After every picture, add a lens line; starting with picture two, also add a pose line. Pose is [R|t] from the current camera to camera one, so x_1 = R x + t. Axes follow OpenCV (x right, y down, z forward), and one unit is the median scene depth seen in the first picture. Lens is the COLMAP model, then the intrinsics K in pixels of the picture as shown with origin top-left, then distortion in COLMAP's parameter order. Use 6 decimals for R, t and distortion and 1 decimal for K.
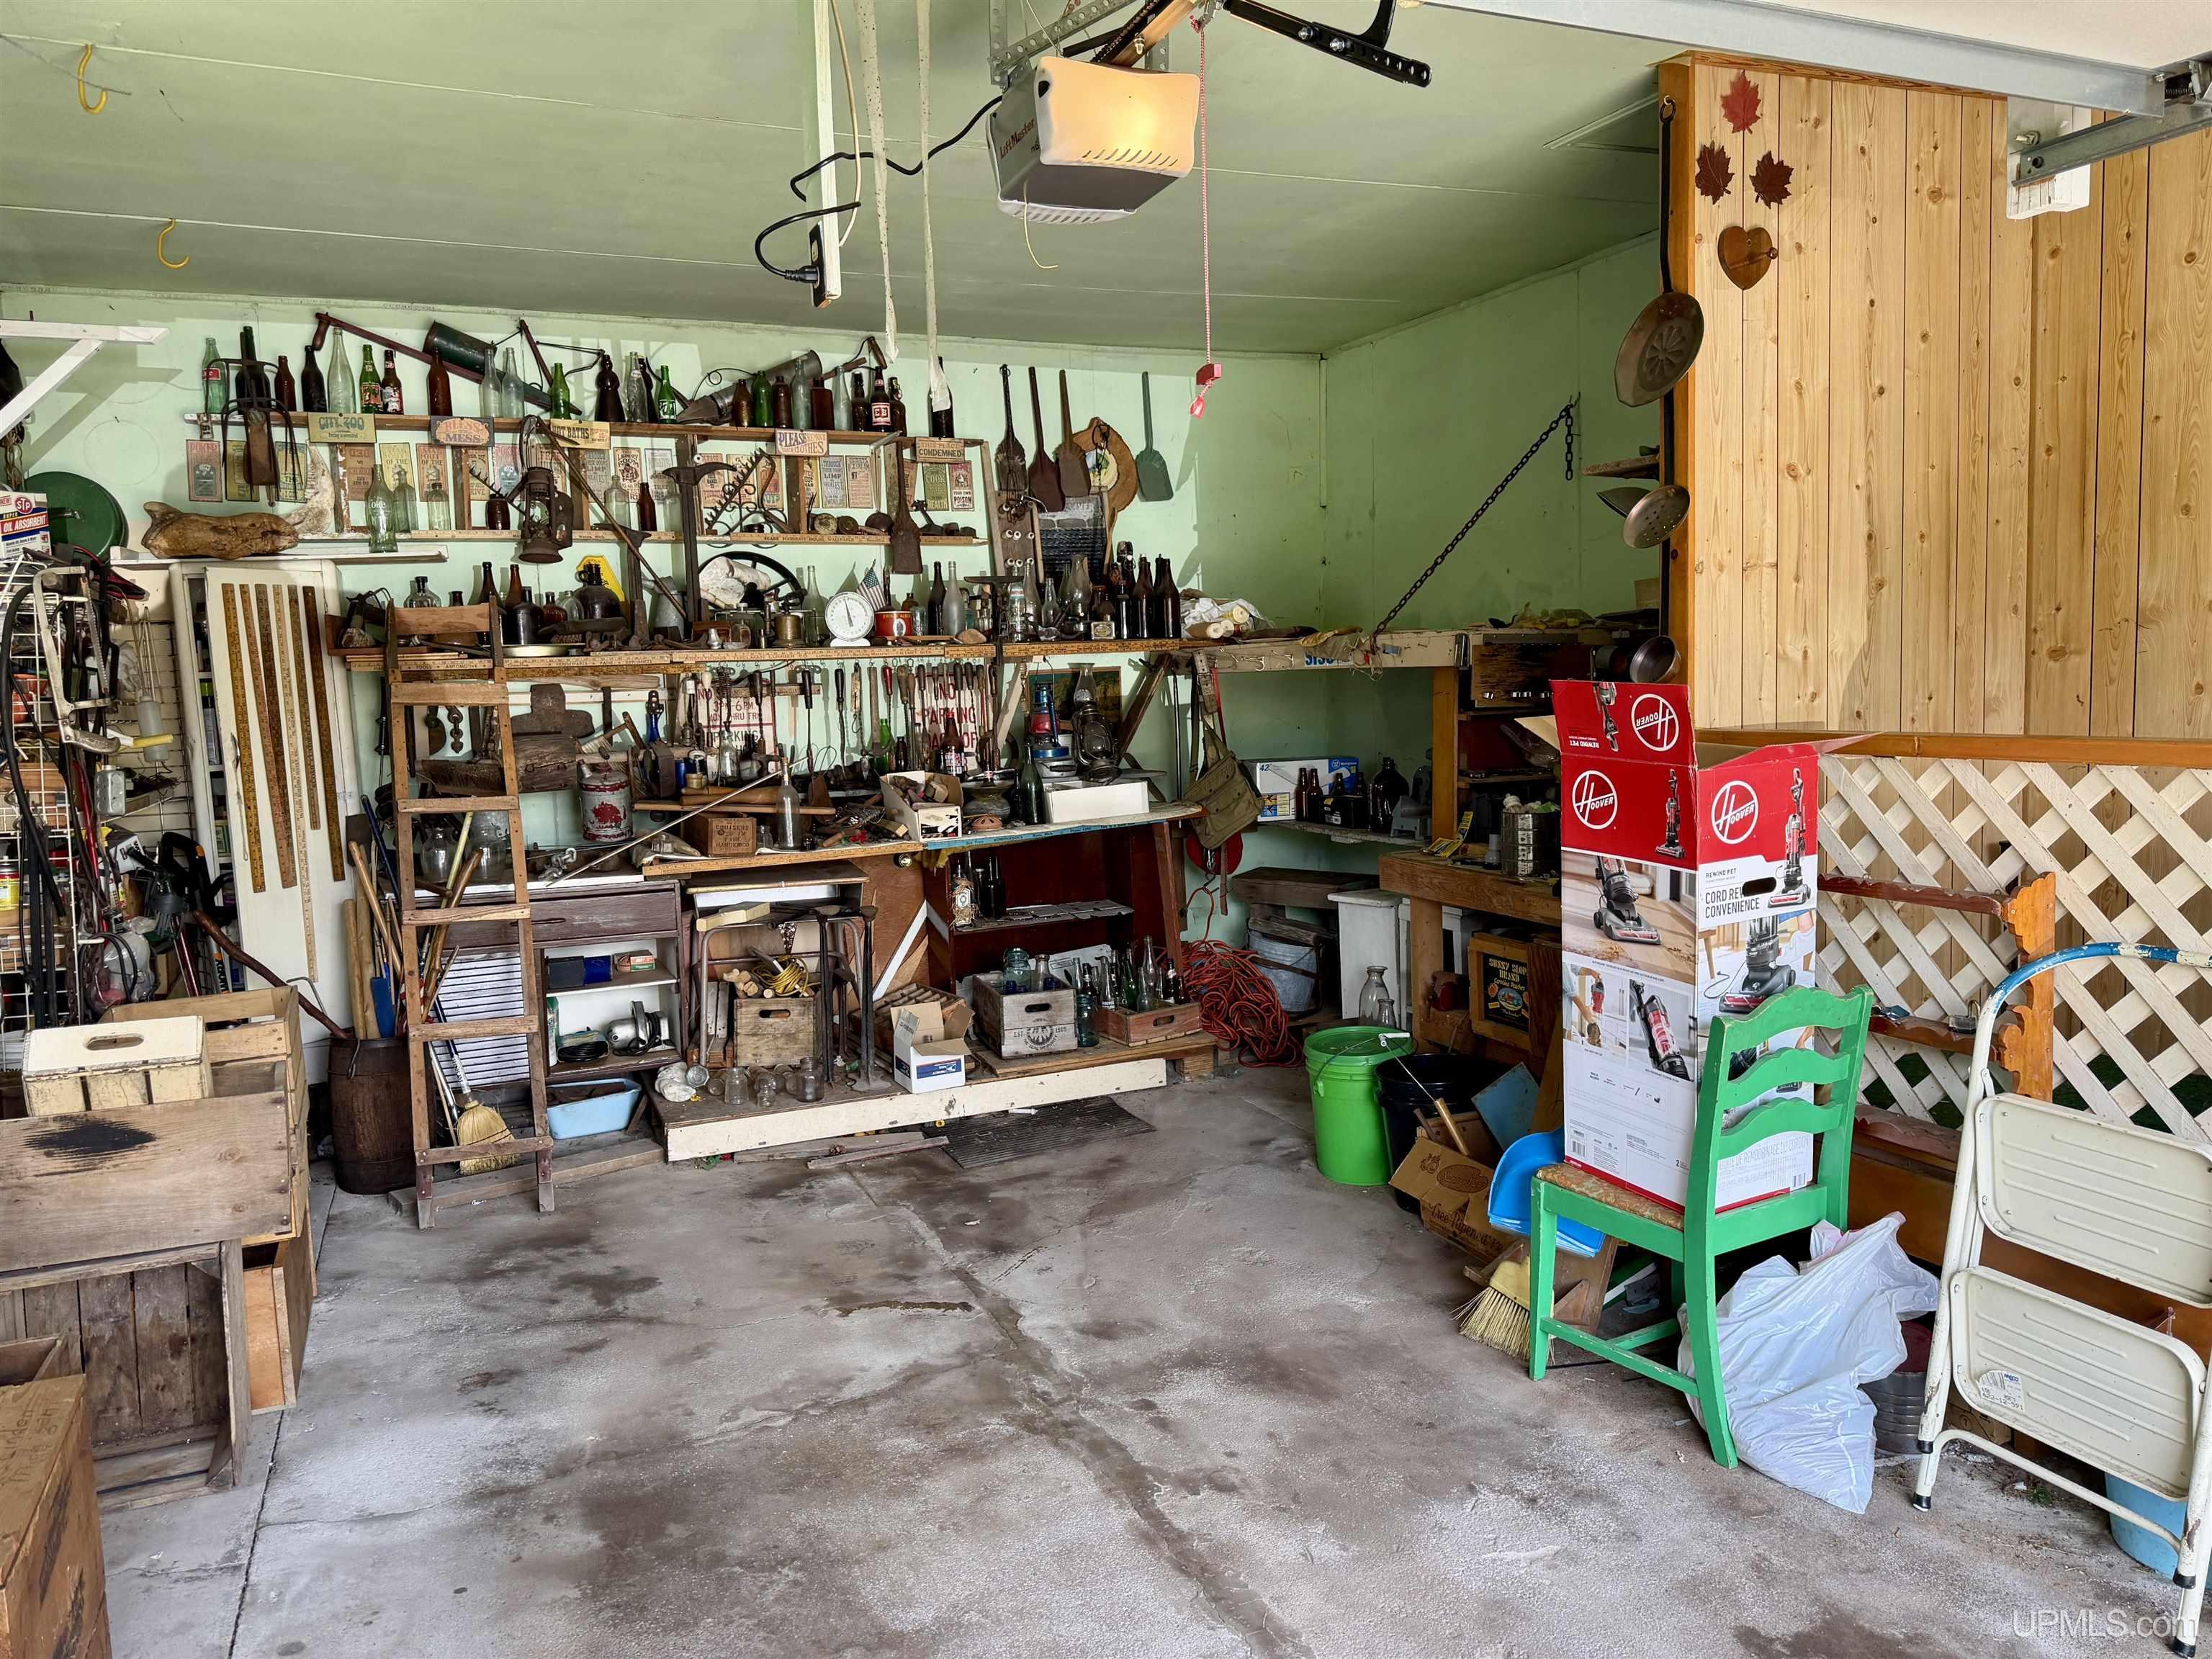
lens RADIAL K [[1544.7, 0, 1106.2], [0, 1544.7, 801.9], [0, 0, 1]] dist [0.128267, -0.185274]
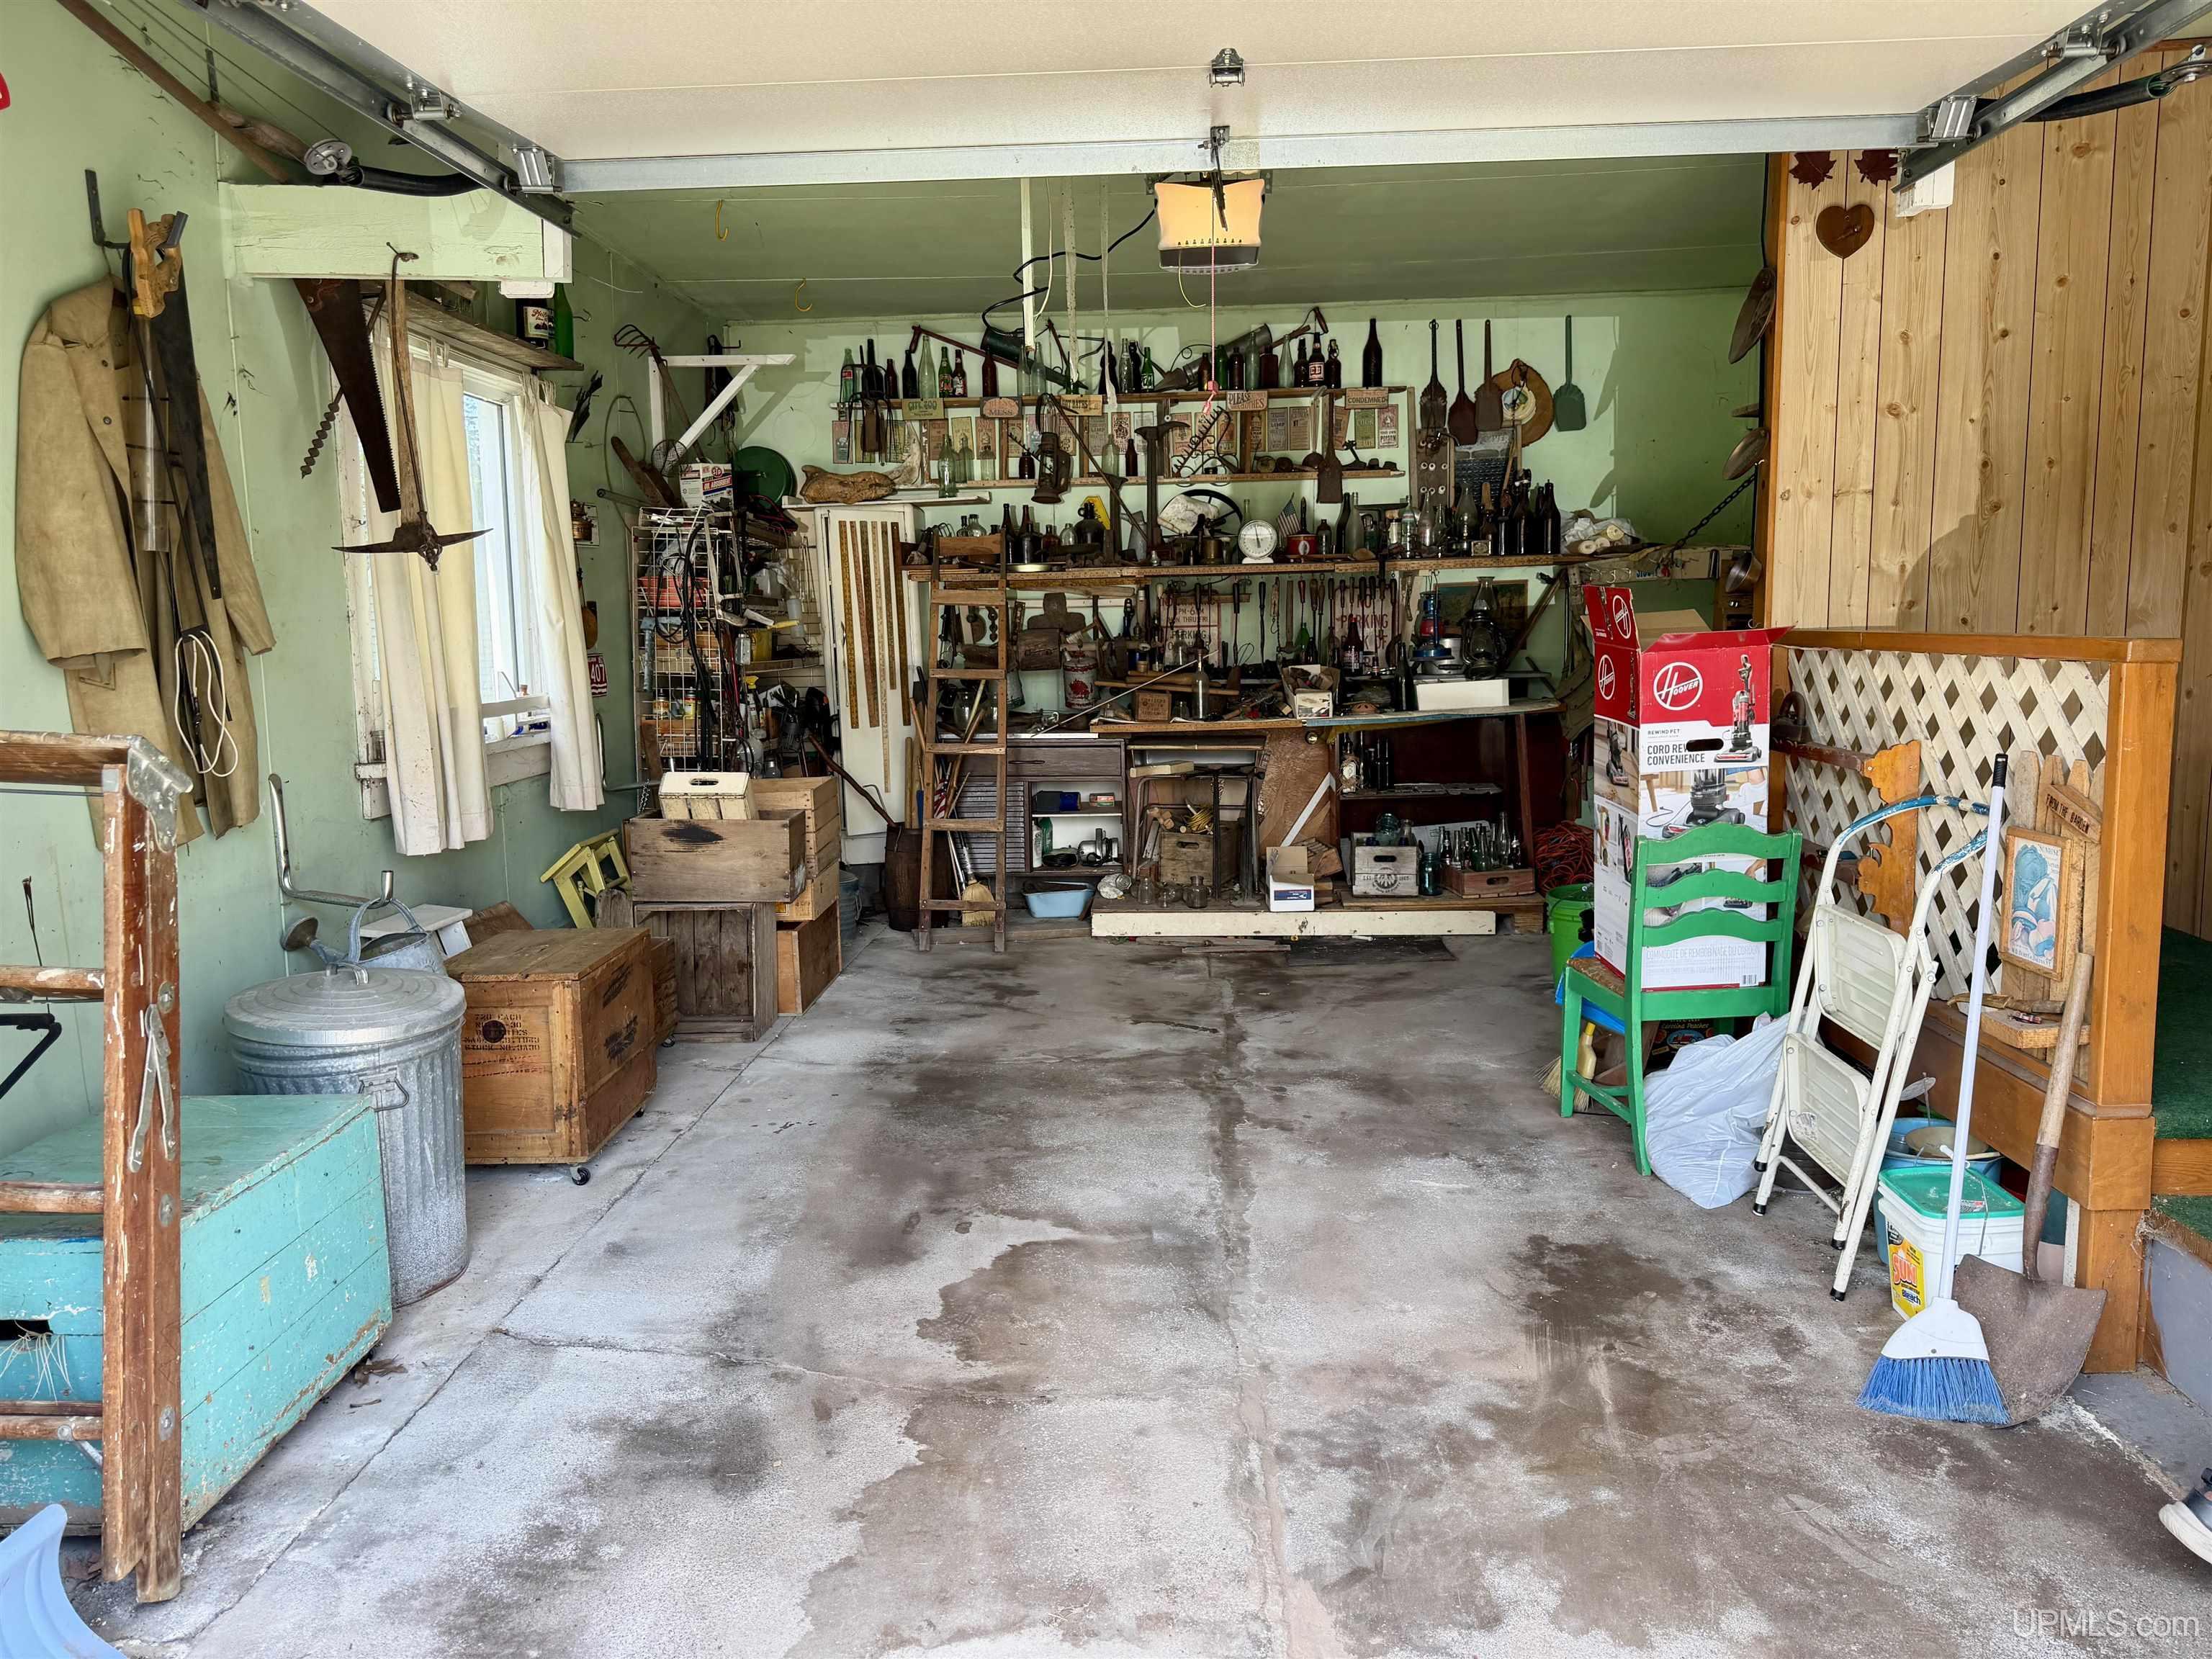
lens RADIAL K [[1544.7, 0, 1106.2], [0, 1544.7, 801.9], [0, 0, 1]] dist [0.128267, -0.185274]
pose [[0.902334, 0.067488, -0.425721, 0.284353], [-0.046337, 0.997131, 0.059858, 0.024957], [0.428540, -0.034286, 0.902872, -0.212823]]
